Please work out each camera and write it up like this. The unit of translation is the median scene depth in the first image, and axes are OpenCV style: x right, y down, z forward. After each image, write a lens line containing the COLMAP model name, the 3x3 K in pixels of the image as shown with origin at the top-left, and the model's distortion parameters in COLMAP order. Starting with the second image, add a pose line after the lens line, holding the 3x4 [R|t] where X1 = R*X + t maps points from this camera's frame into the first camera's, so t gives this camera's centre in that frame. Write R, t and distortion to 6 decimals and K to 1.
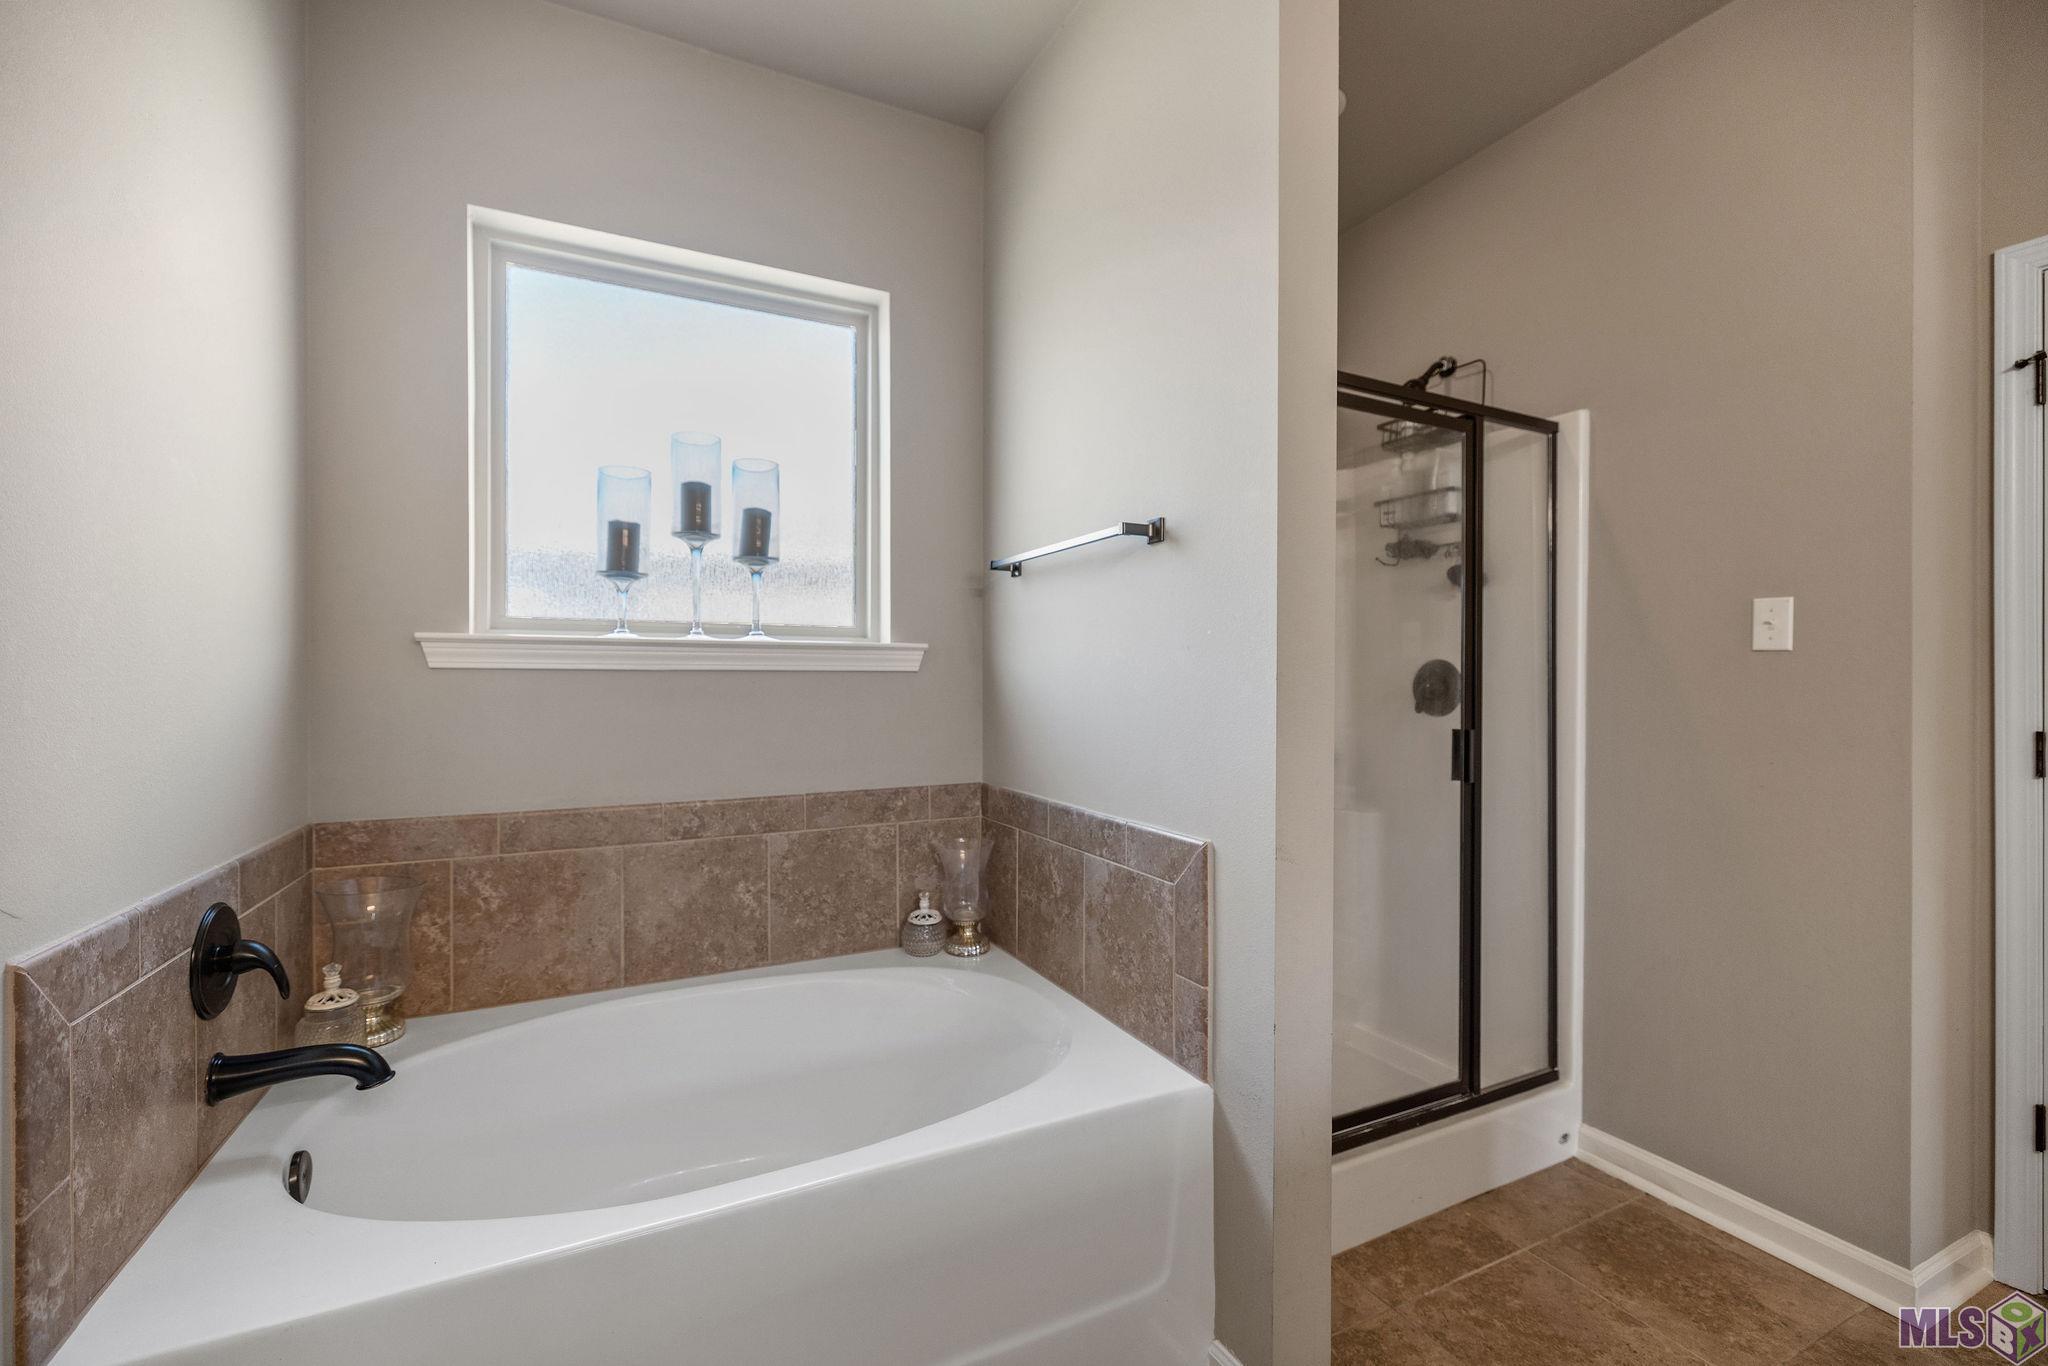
lens RADIAL K [[853.6, 0, 1023.3], [0, 853.6, 679.5], [0, 0, 1]] dist [-0.000359, -0.000300]
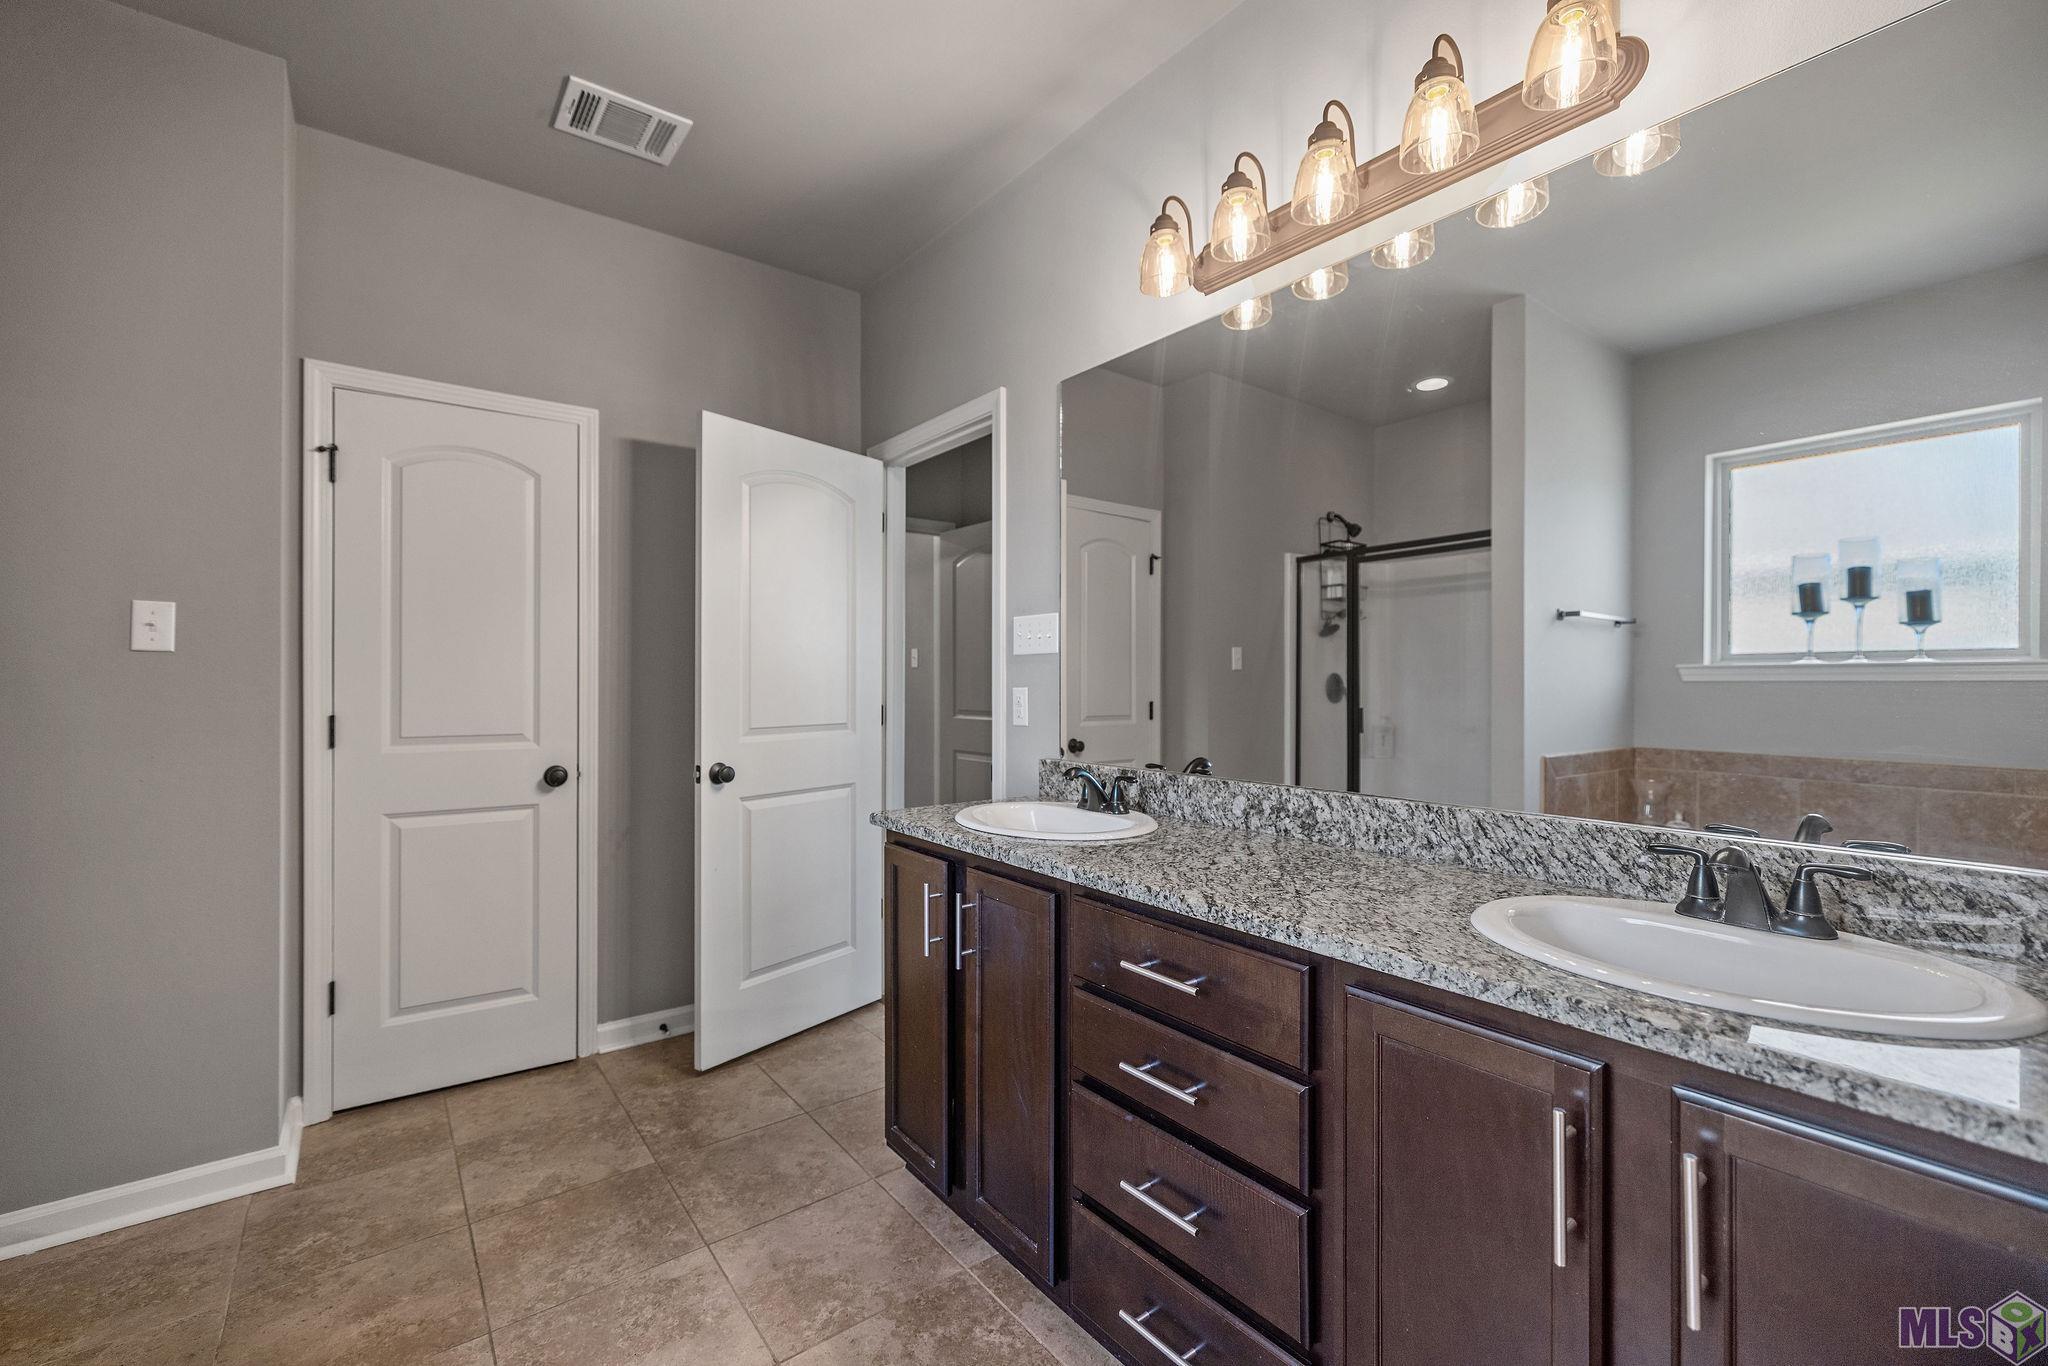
lens RADIAL K [[853.6, 0, 1023.3], [0, 853.6, 679.5], [0, 0, 1]] dist [-0.000359, -0.000300]
pose [[-0.199555, -0.000730, 0.979886, -0.399304], [-0.003252, 0.999995, 0.000083, -0.002190], [-0.979881, -0.003170, -0.199556, 0.163981]]
